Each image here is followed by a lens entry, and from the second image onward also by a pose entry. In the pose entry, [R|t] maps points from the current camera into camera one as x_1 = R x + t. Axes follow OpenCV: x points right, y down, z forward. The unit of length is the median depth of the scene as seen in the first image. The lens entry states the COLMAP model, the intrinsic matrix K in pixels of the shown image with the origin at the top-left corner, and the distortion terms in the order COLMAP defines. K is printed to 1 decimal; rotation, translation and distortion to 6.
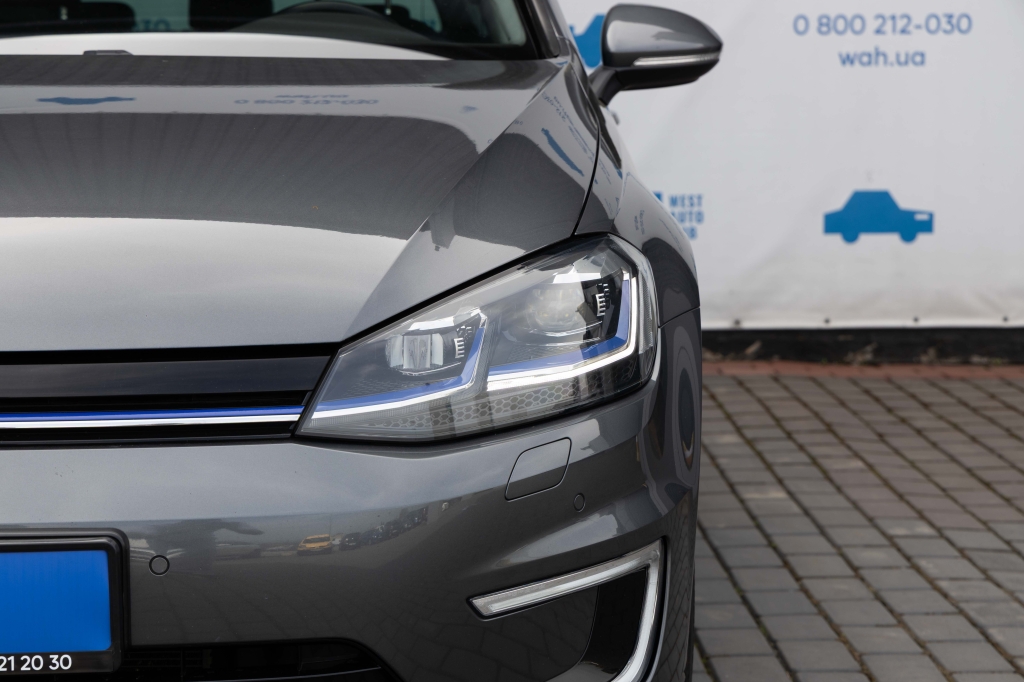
lens RADIAL K [[2187.6, 0, 509.1], [0, 2187.6, 348.7], [0, 0, 1]] dist [-0.020752, 0.000000]
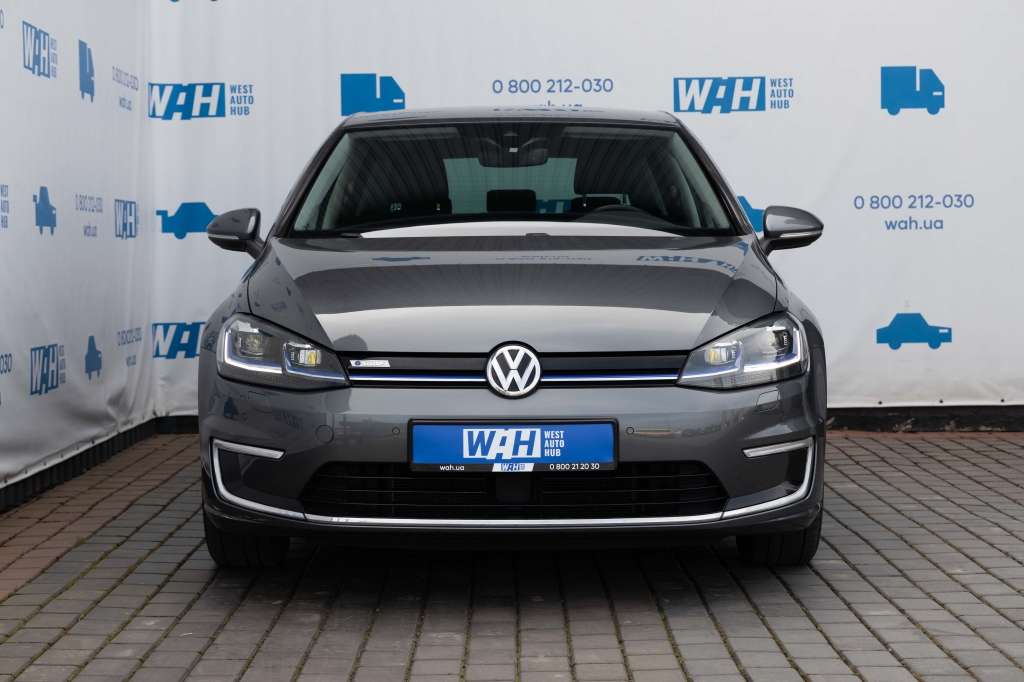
lens RADIAL K [[2187.6, 0, 512.4], [0, 2187.6, 334.8], [0, 0, 1]] dist [-0.020752, 0.000000]
pose [[0.999738, -0.007959, -0.021452, -0.139326], [0.006306, 0.997084, -0.076047, 0.104534], [0.021995, 0.075892, 0.996873, -0.945115]]
